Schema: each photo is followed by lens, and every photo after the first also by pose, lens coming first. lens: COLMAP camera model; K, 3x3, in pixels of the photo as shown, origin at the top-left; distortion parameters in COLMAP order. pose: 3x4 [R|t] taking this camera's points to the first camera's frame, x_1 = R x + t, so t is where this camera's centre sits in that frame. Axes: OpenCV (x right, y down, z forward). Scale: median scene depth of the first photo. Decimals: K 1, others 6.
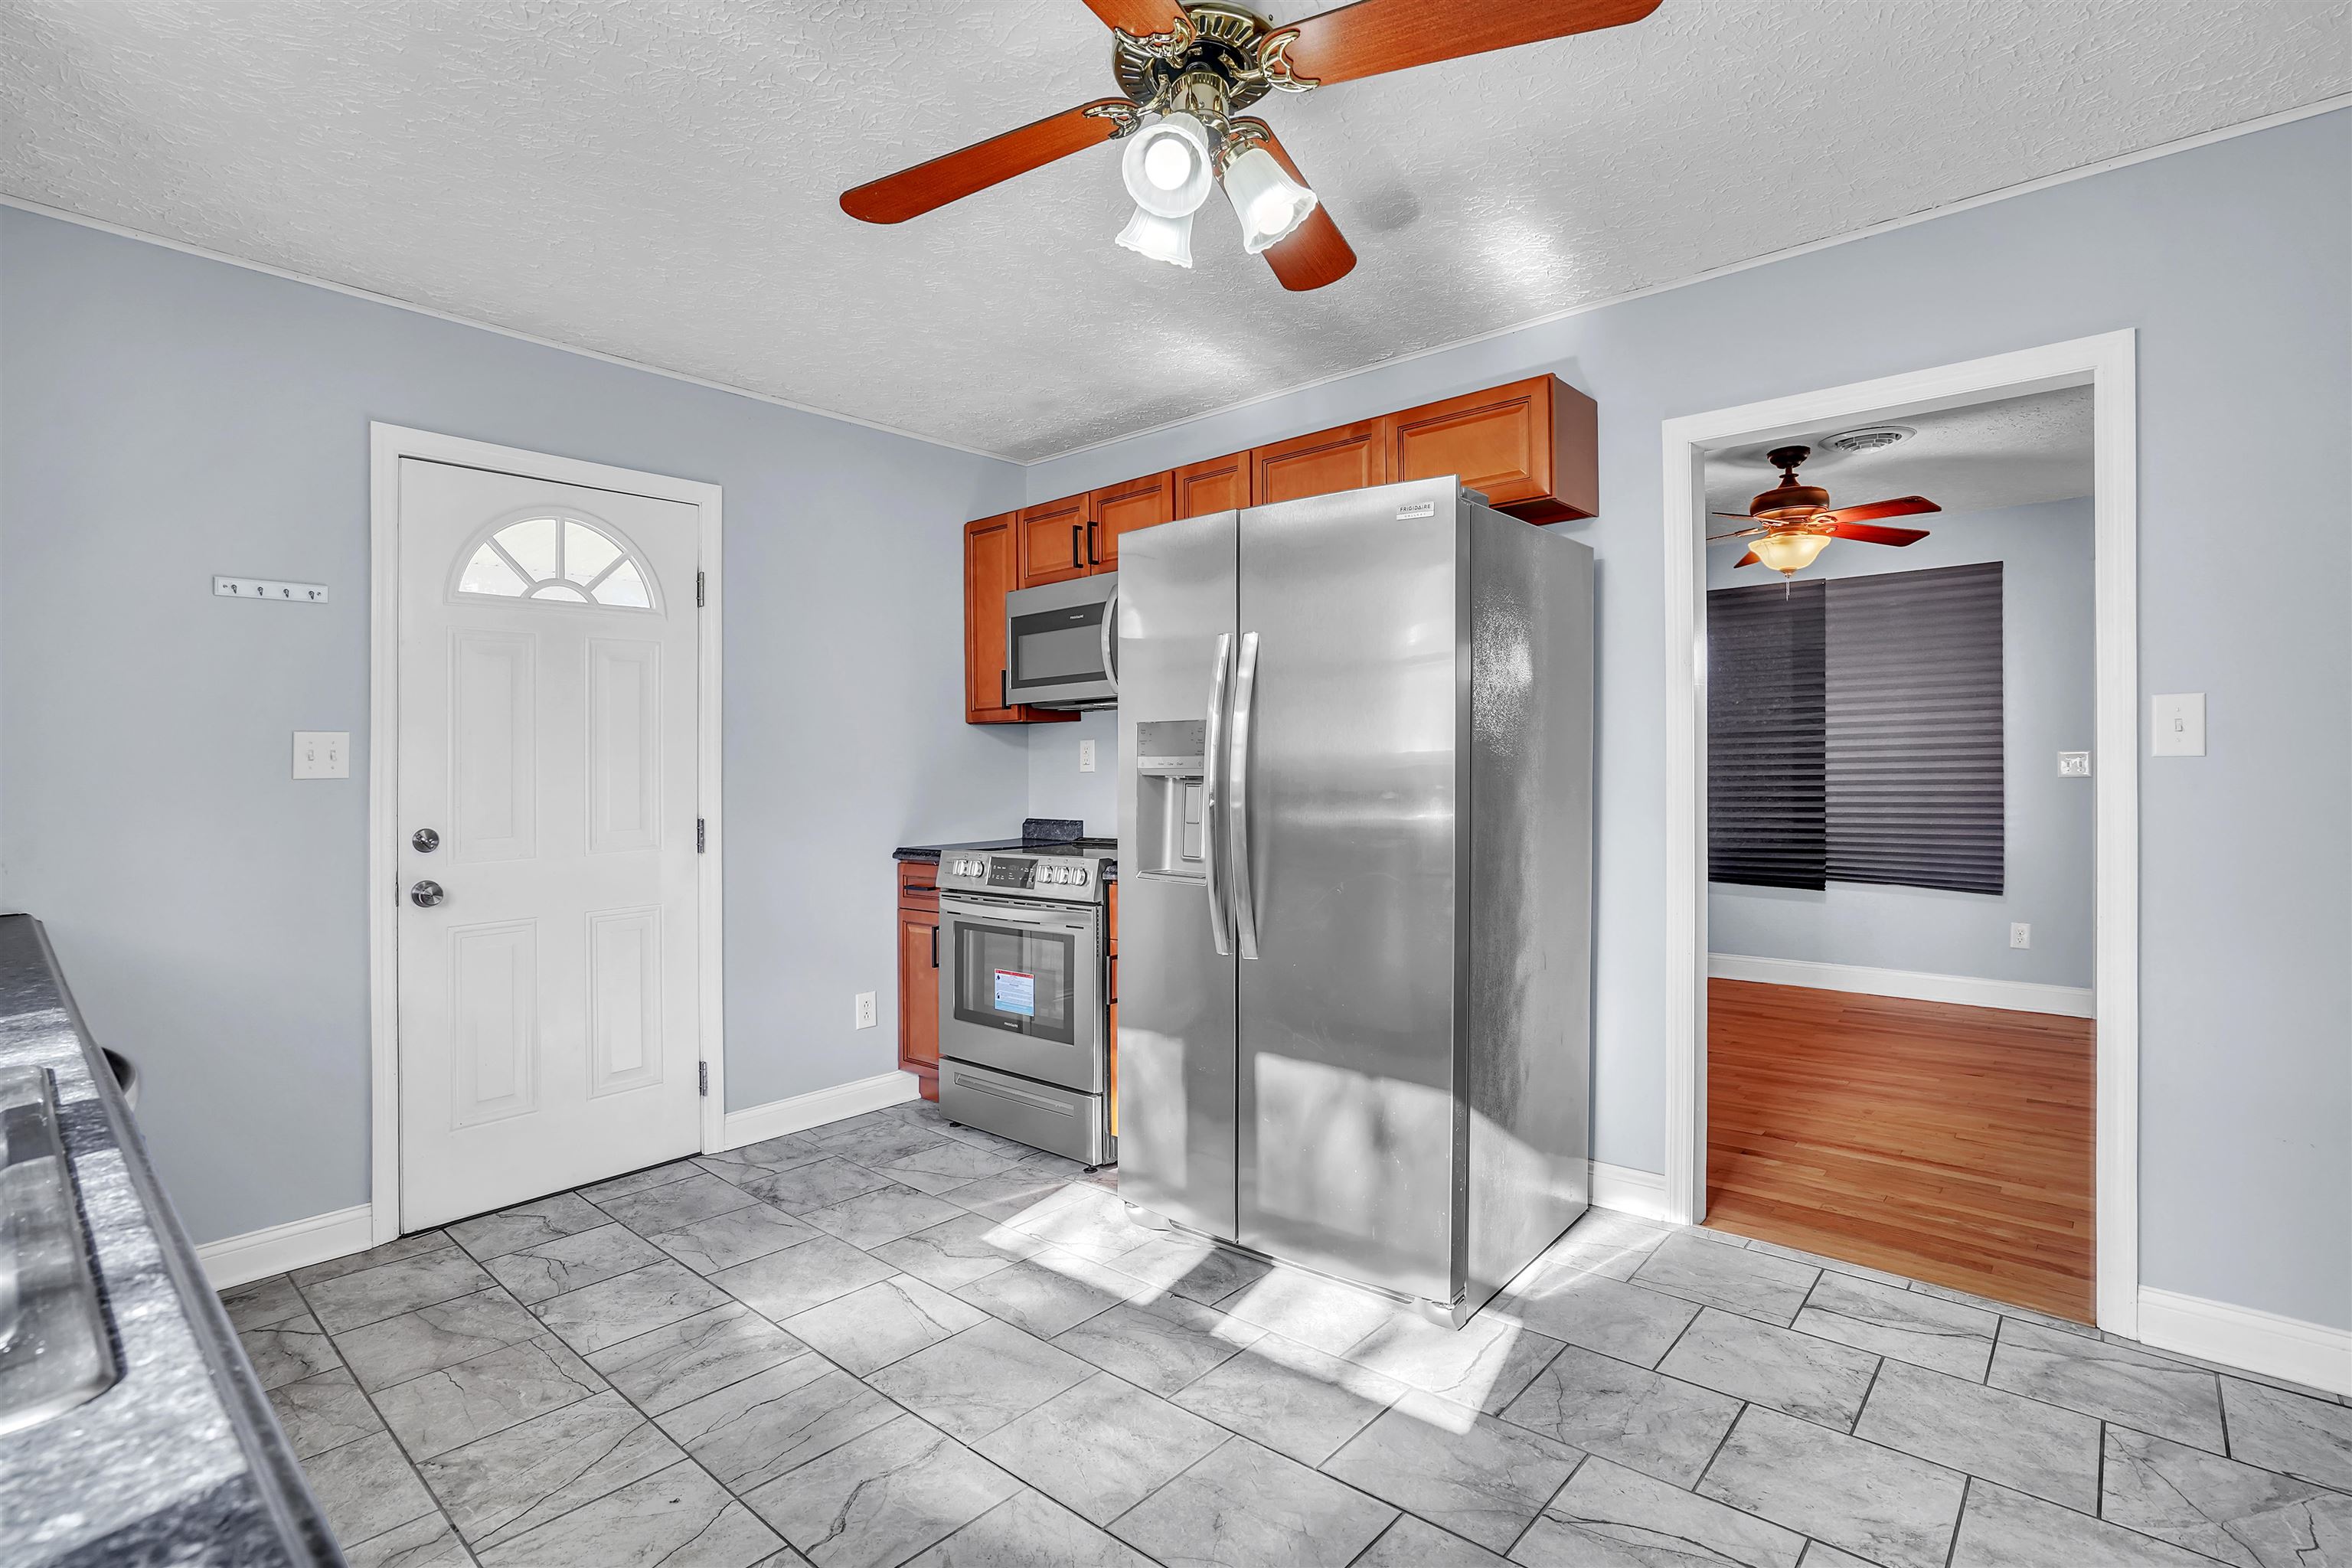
lens RADIAL K [[1110.8, 0, 1184.9], [0, 1110.8, 802.2], [0, 0, 1]] dist [-0.043204, 0.016896]
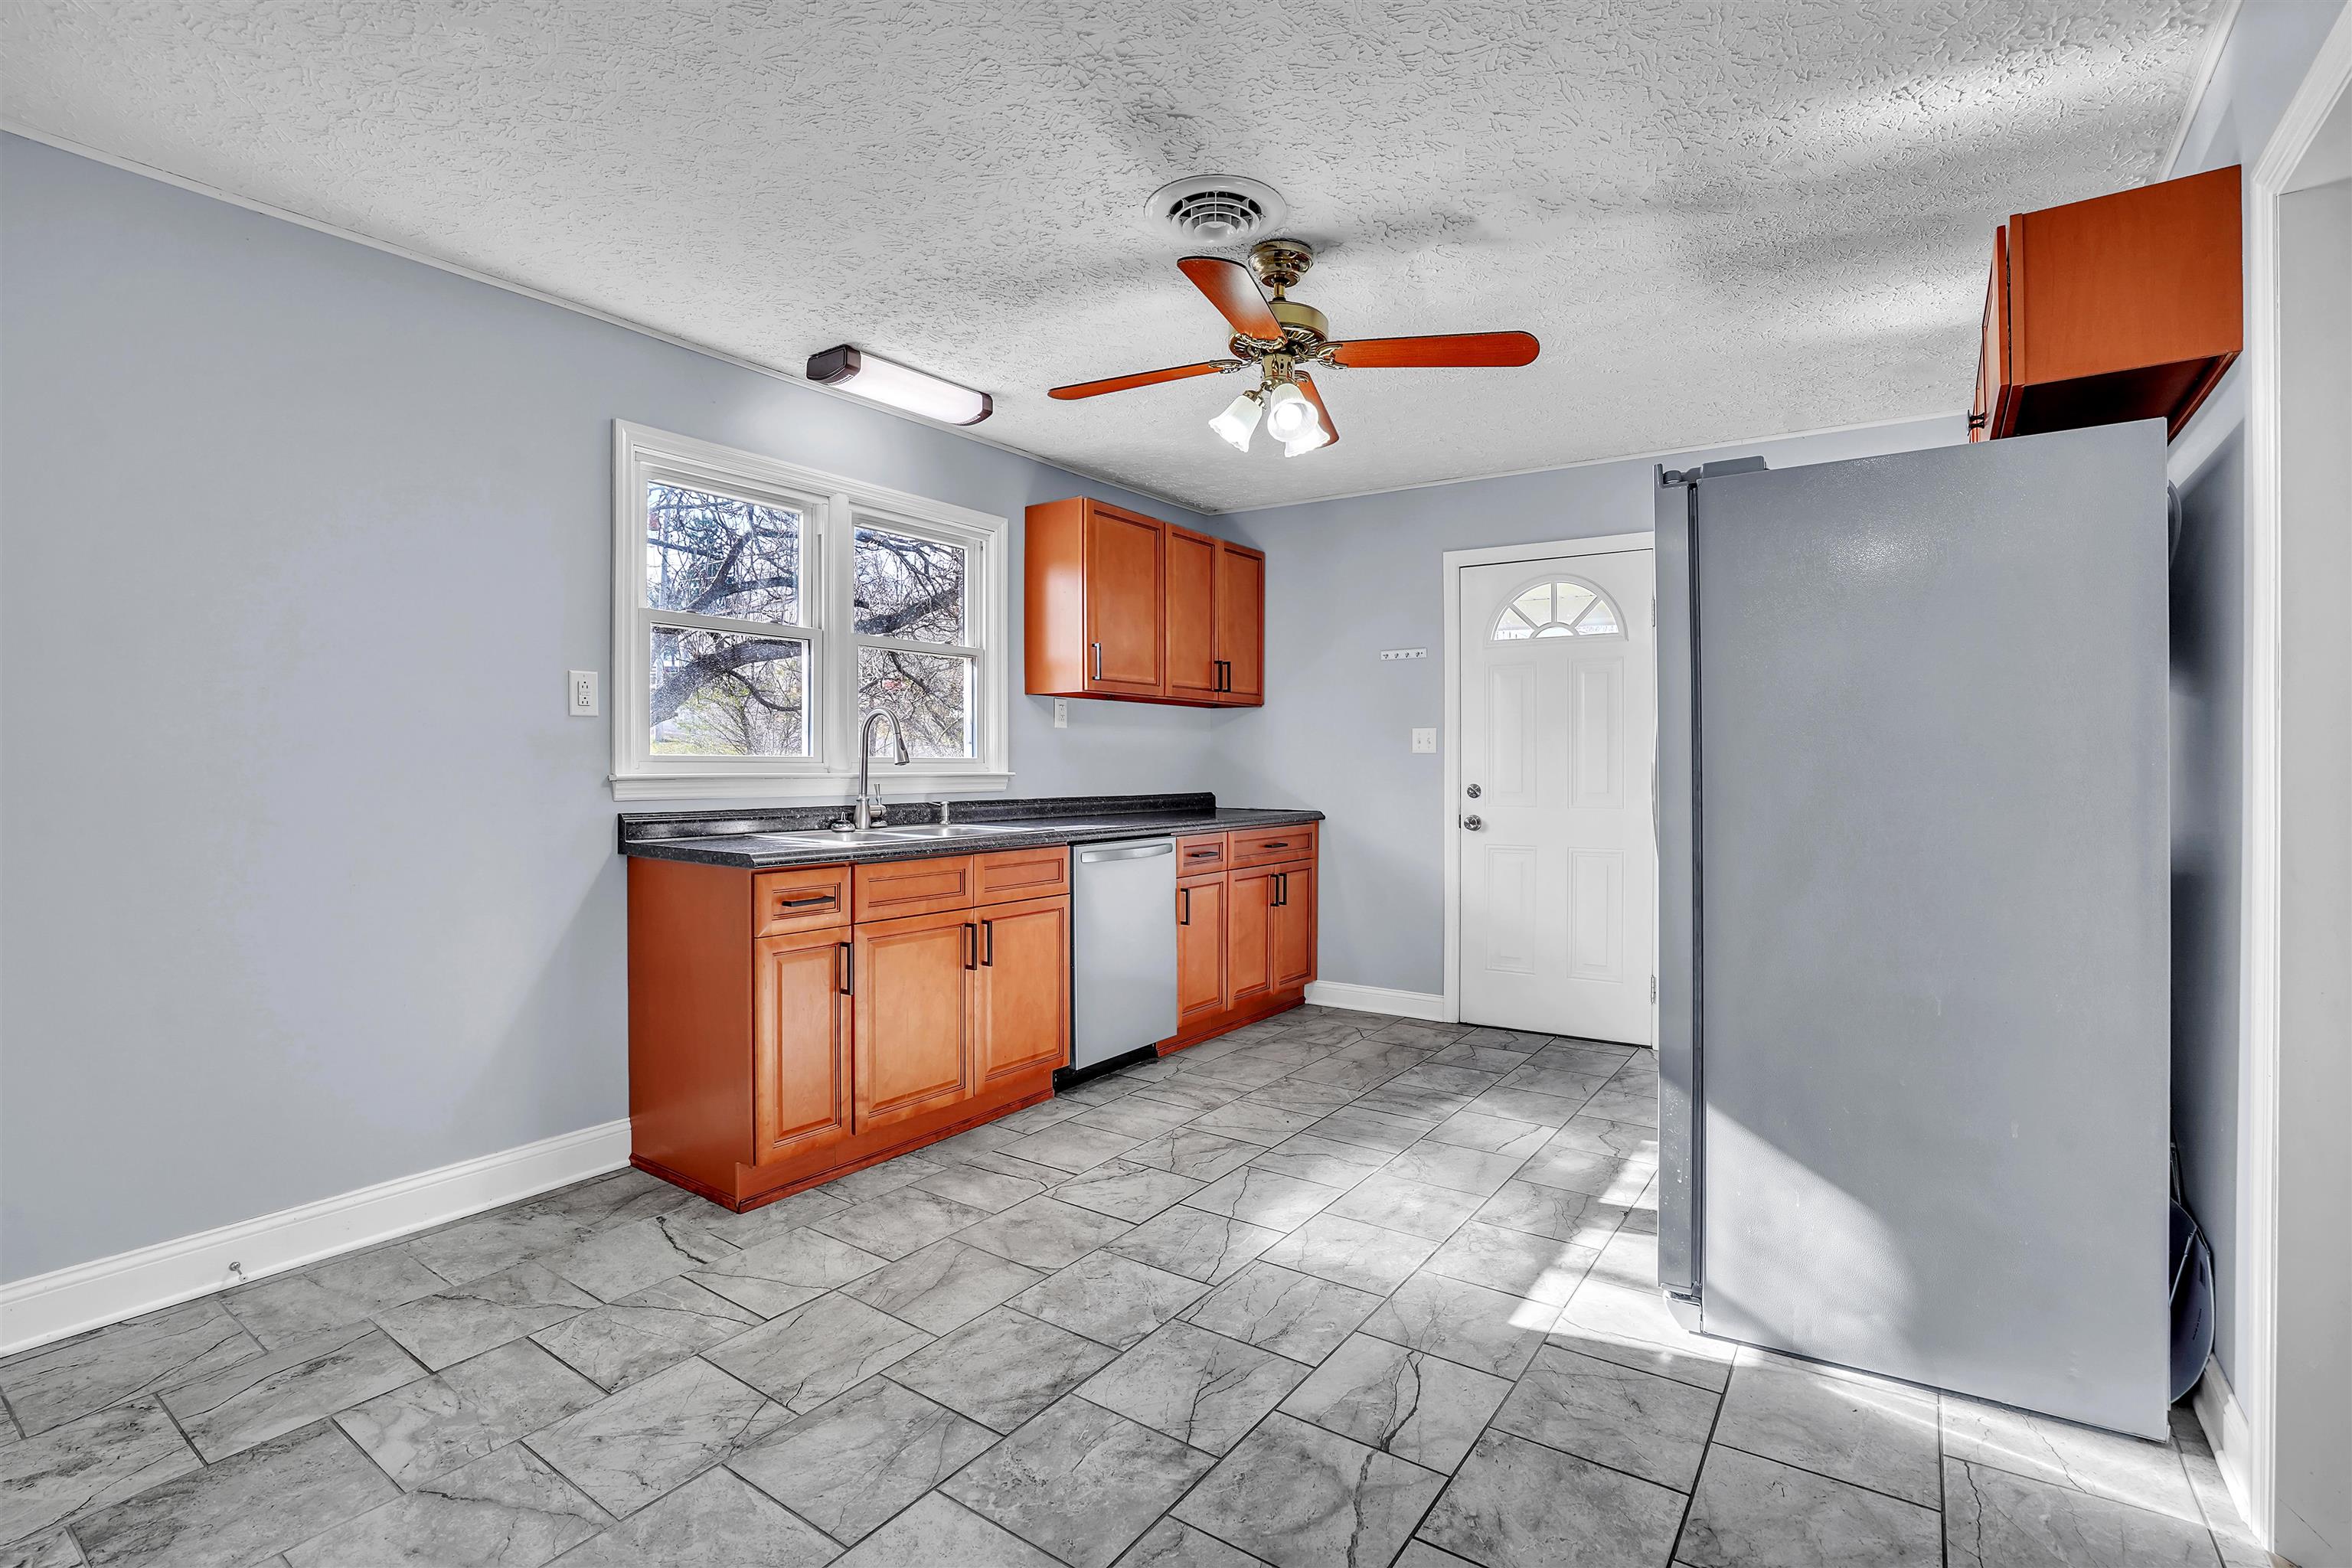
lens RADIAL K [[1110.8, 0, 1165.8], [0, 1110.8, 758.2], [0, 0, 1]] dist [-0.043204, 0.016896]
pose [[0.107163, 0.011426, -0.994176, 0.803975], [-0.035680, 0.999334, 0.007639, -0.010495], [0.993601, 0.034653, 0.107499, 0.294167]]
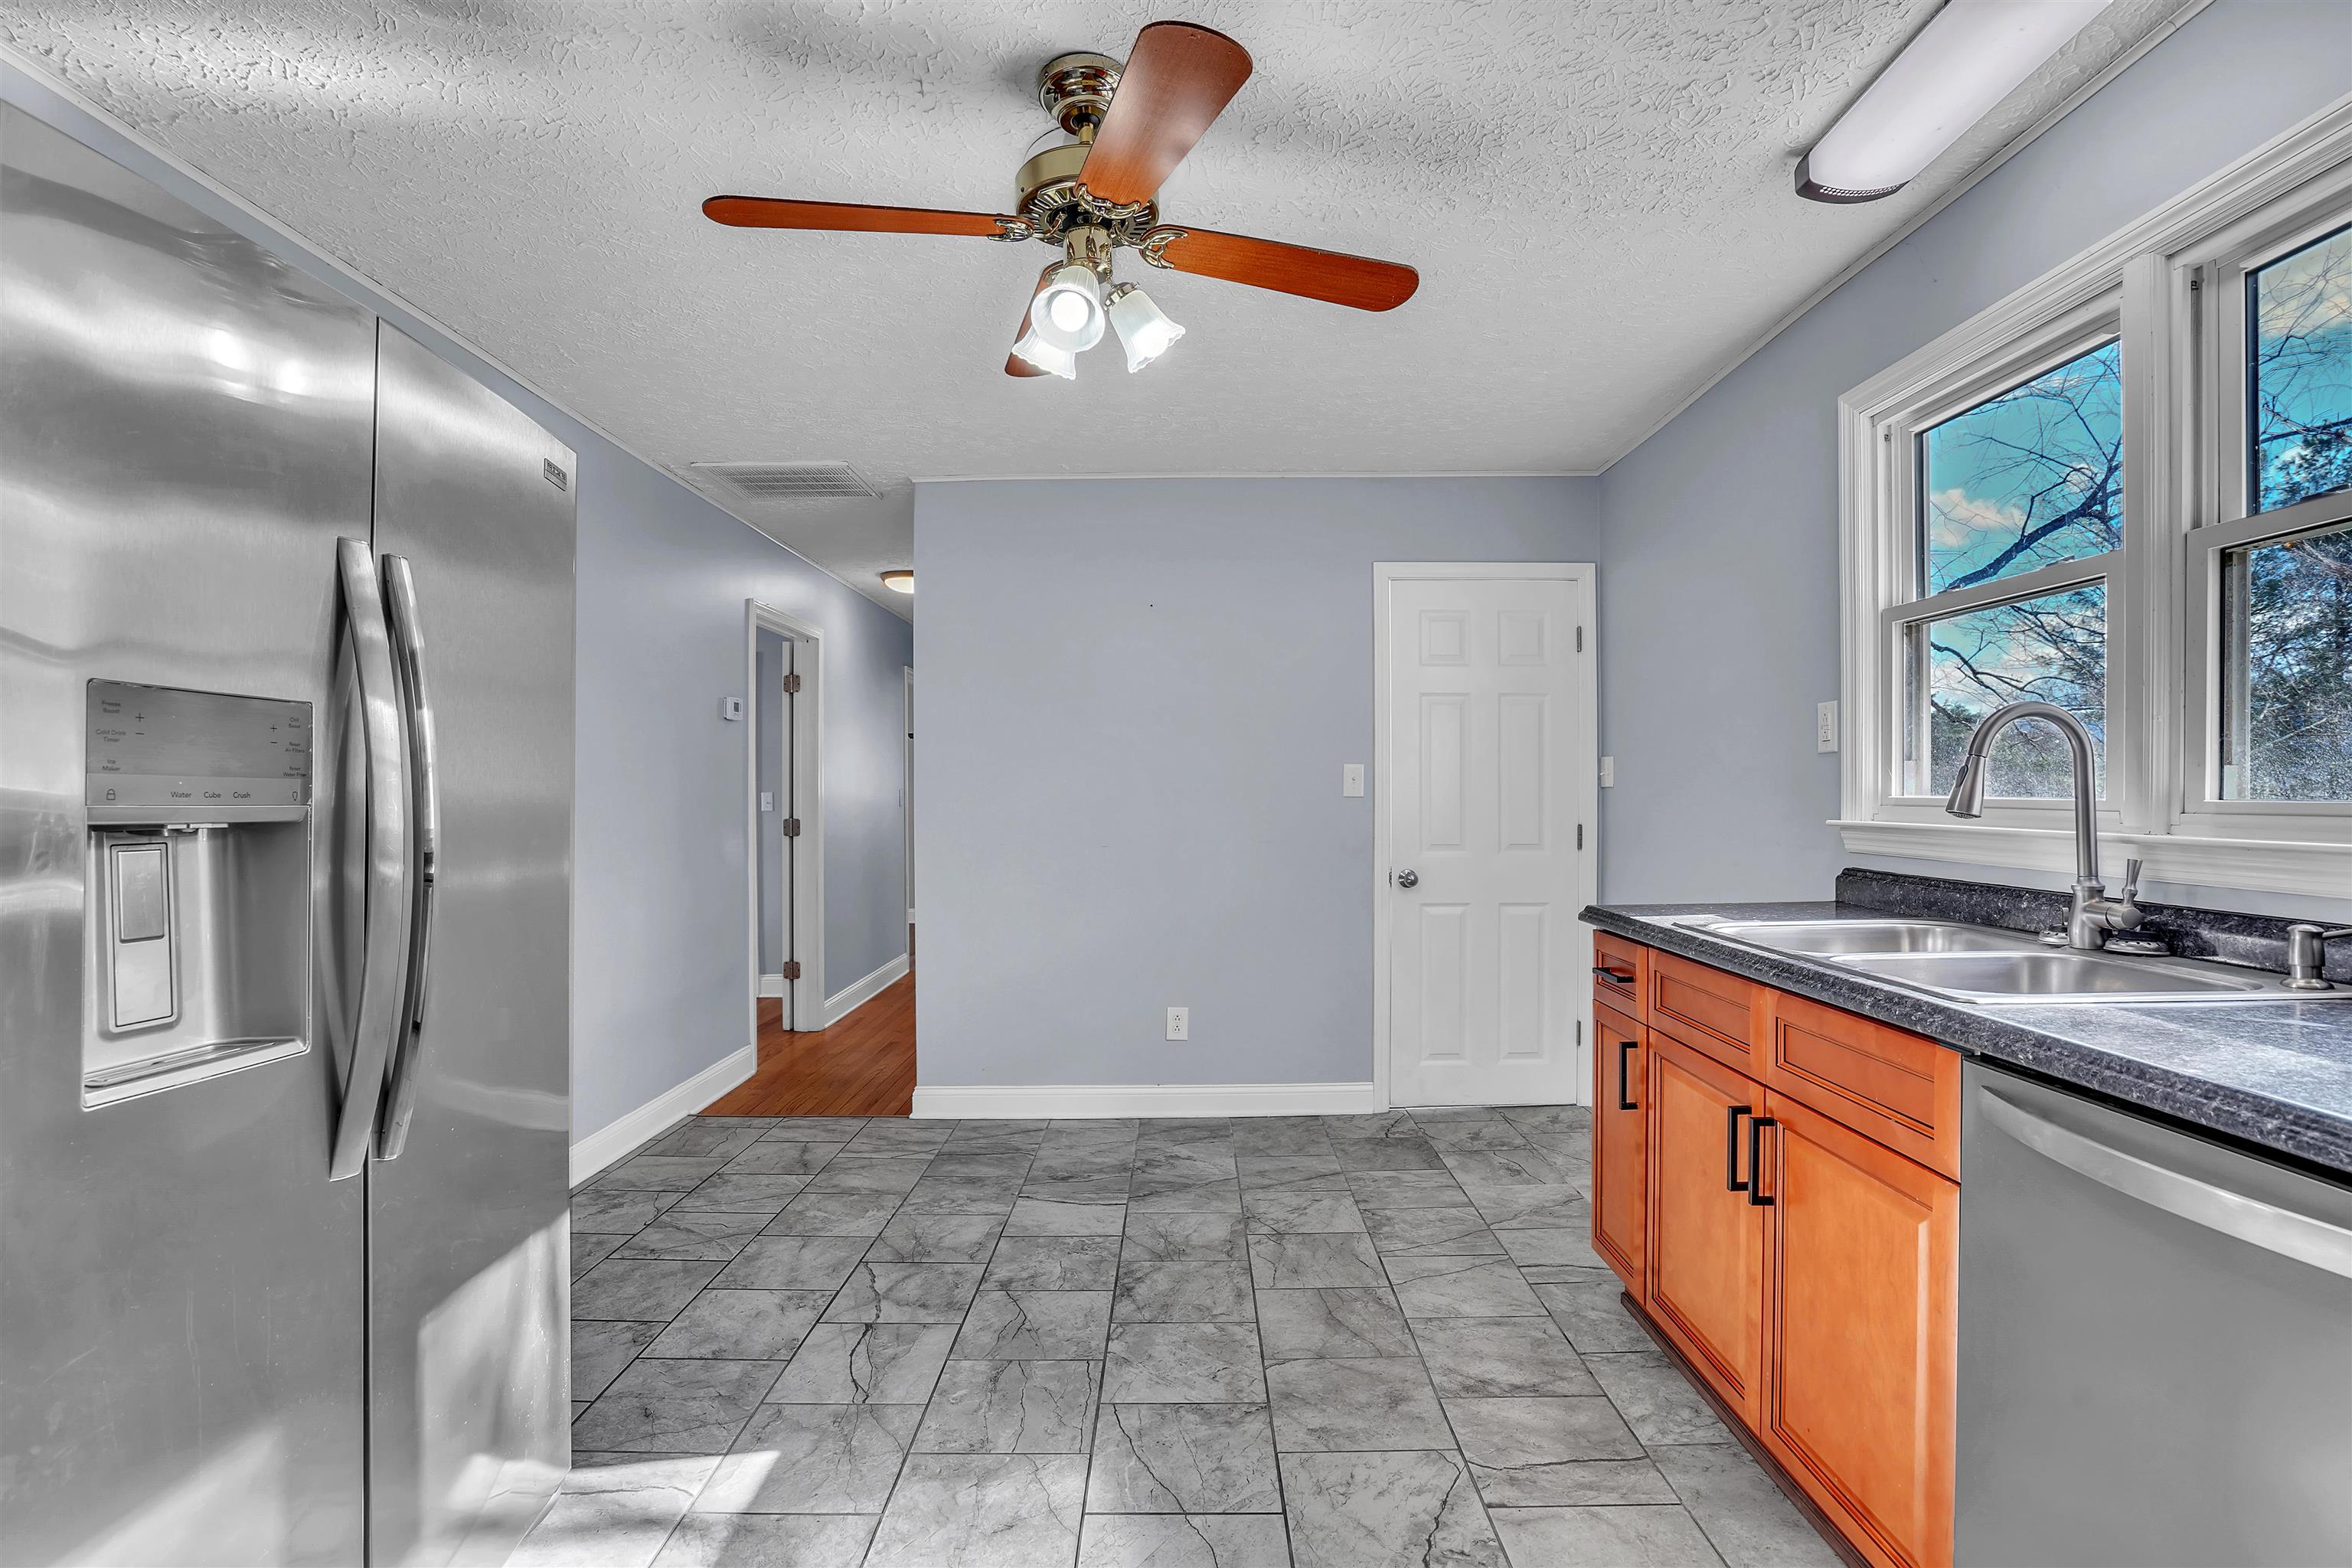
lens RADIAL K [[1110.8, 0, 1188.3], [0, 1110.8, 797.9], [0, 0, 1]] dist [-0.043204, 0.016896]
pose [[-0.661312, 0.014793, 0.749965, -0.451704], [0.041416, 0.999000, 0.016815, -0.021545], [-0.748967, 0.042181, -0.661263, 0.796042]]
